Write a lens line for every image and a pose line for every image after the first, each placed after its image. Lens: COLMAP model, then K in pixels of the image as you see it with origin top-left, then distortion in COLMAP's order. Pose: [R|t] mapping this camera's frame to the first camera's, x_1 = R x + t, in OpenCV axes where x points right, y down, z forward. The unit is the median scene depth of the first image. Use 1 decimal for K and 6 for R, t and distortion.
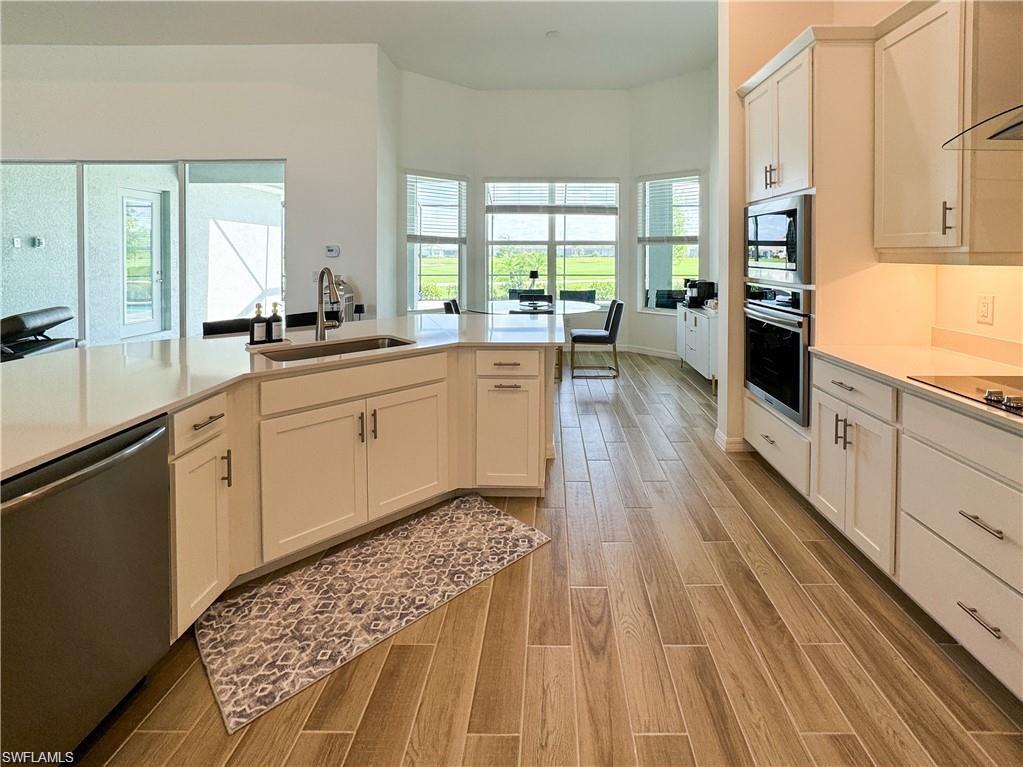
lens RADIAL K [[499.6, 0, 522.2], [0, 499.6, 262.4], [0, 0, 1]] dist [-0.013006, 0.001355]
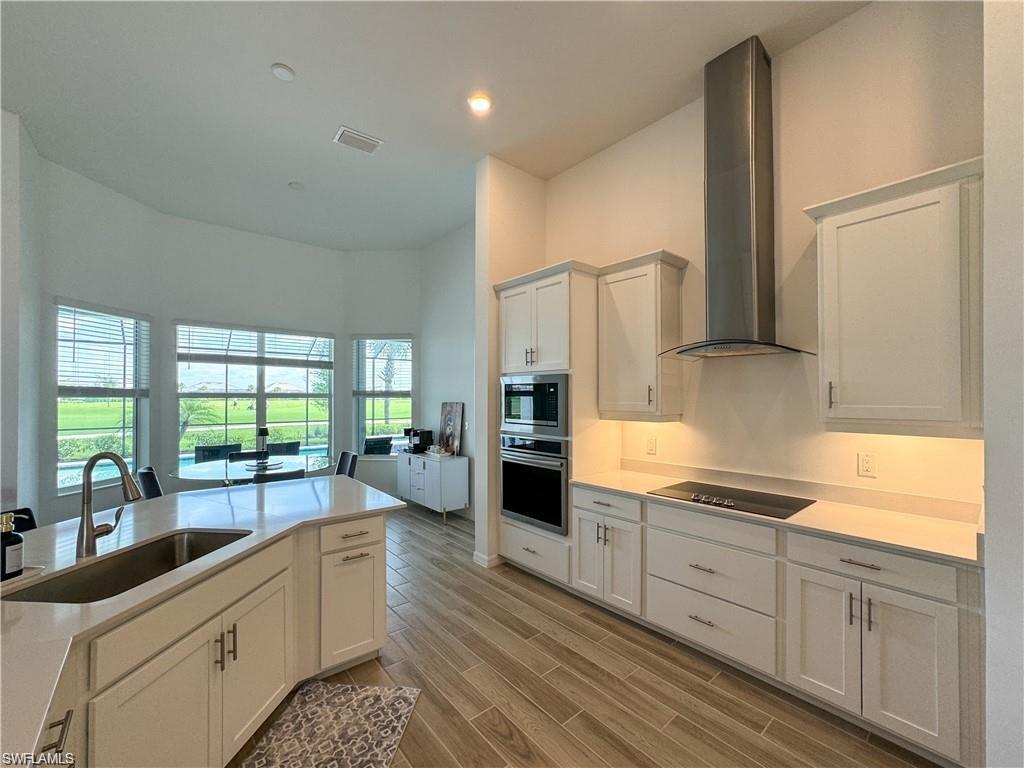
lens RADIAL K [[444.5, 0, 511.5], [0, 444.5, 399.3], [0, 0, 1]] dist [-0.039771, 0.020723]
pose [[0.737965, -0.002384, 0.674835, -0.362637], [0.010440, 0.999914, -0.007884, -0.047654], [-0.674758, 0.012863, 0.737927, 0.140760]]
